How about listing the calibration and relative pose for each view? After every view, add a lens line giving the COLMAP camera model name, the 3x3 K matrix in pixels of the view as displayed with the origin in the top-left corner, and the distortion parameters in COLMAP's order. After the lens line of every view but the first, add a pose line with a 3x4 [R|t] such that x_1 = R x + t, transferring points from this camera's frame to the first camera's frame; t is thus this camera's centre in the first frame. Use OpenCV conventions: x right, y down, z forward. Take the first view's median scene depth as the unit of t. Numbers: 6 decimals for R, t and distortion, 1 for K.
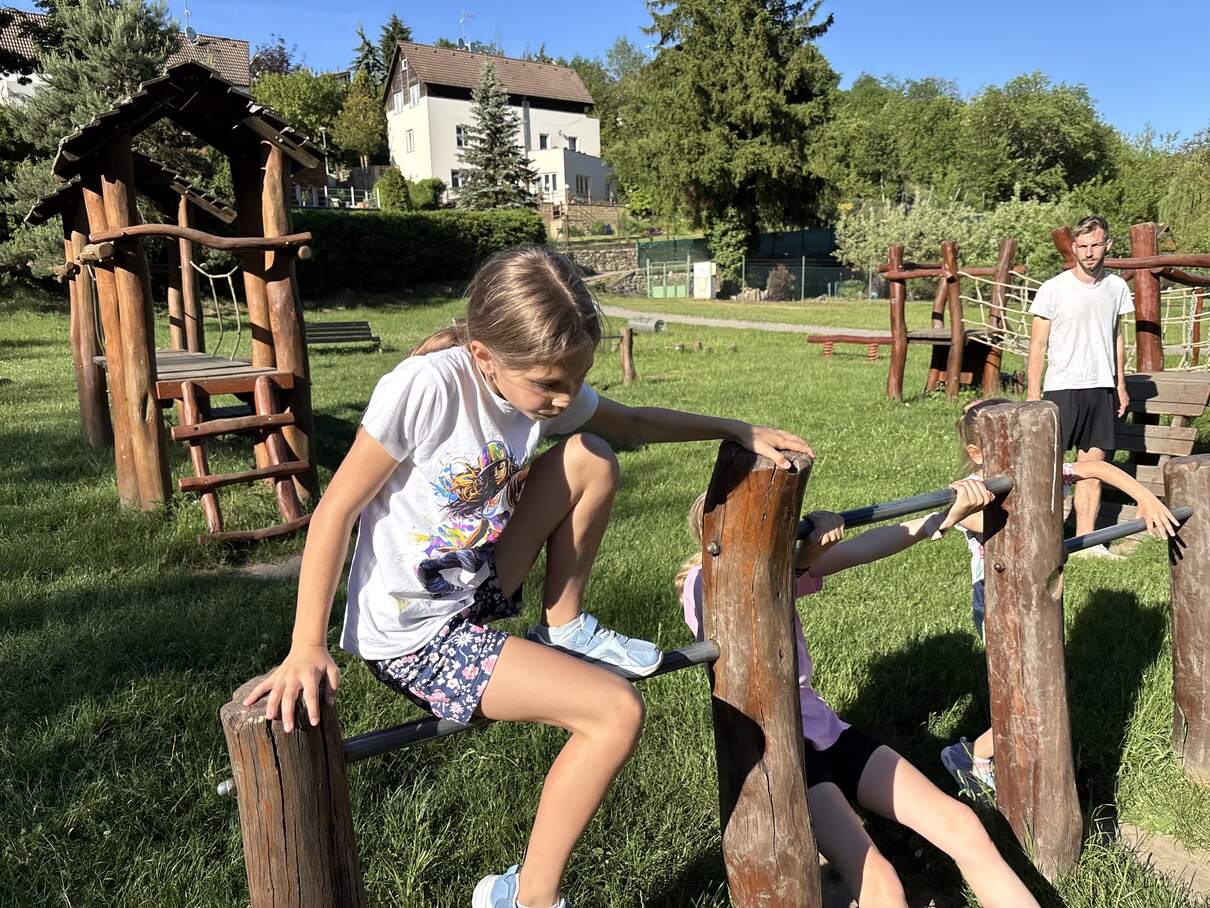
lens RADIAL K [[924.7, 0, 603.8], [0, 924.7, 425.8], [0, 0, 1]] dist [0.051684, -0.058539]
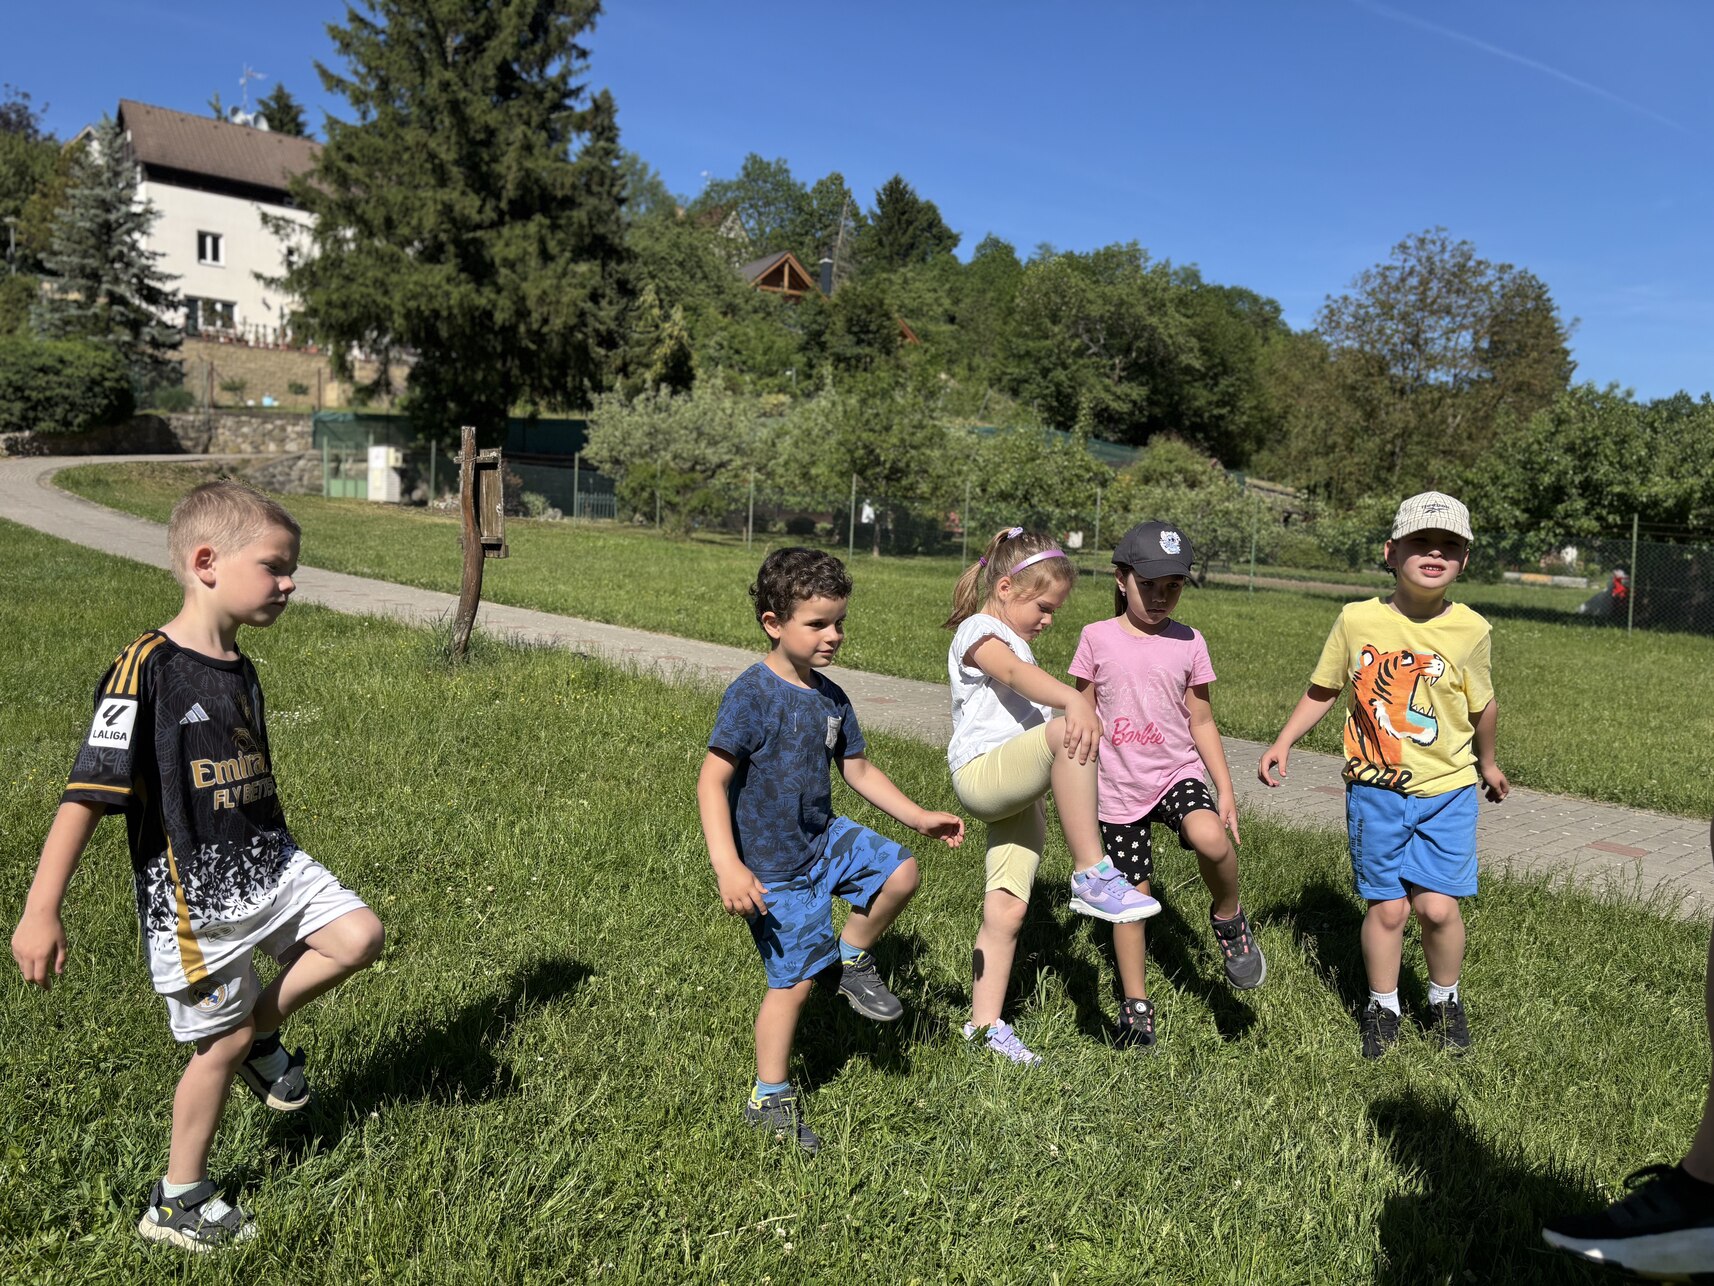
lens RADIAL K [[1309.8, 0, 855.3], [0, 1309.8, 603.1], [0, 0, 1]] dist [0.051684, -0.058539]
pose [[0.995148, 0.067301, 0.071770, 0.372386], [-0.061078, 0.994453, -0.085635, -0.010028], [-0.077136, 0.080836, 0.993738, 0.072455]]
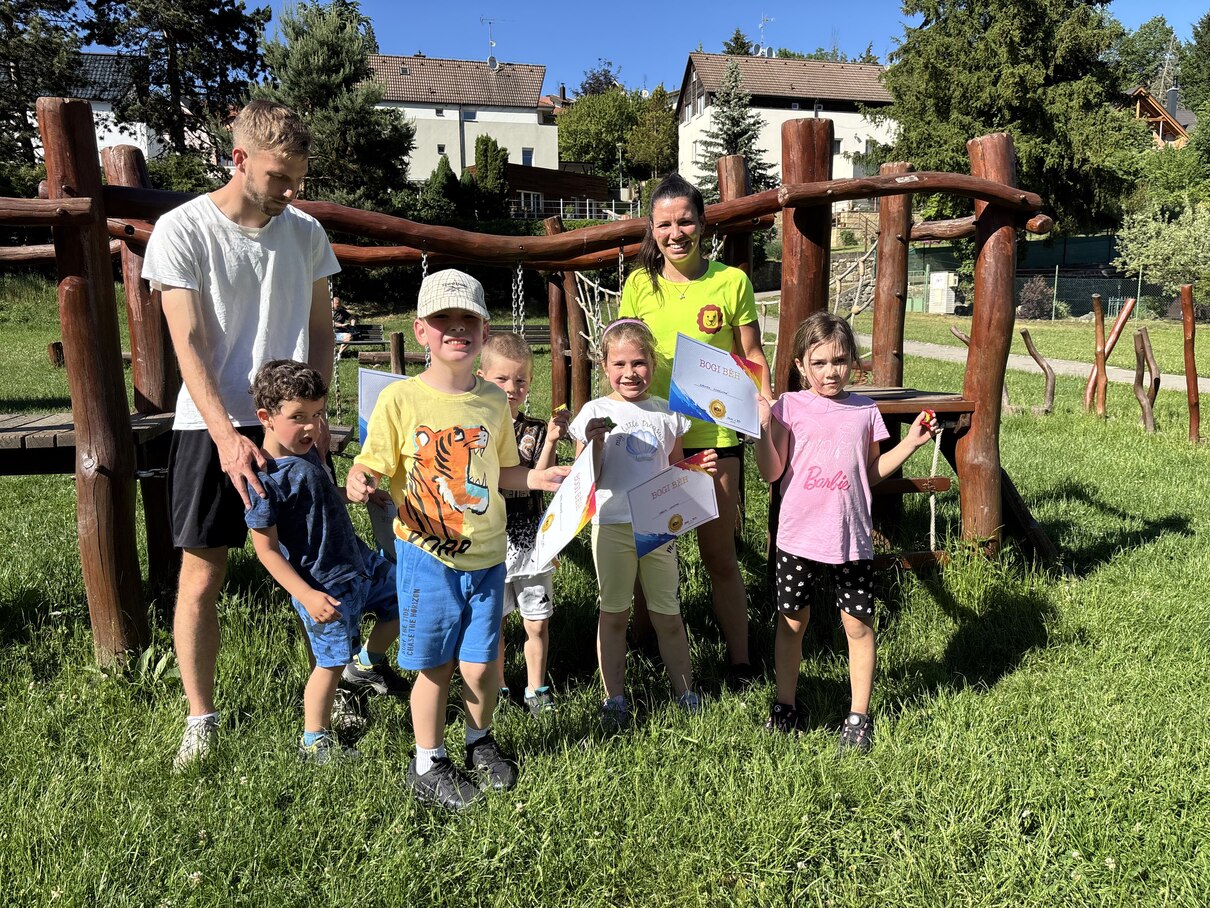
lens RADIAL K [[901.2, 0, 606.3], [0, 901.2, 431.6], [0, 0, 1]] dist [0.074362, -0.086121]
pose [[0.917934, 0.075648, -0.389454, 0.159213], [-0.077100, 0.996952, 0.011927, -0.013930], [0.389169, 0.019079, 0.920969, 0.096571]]
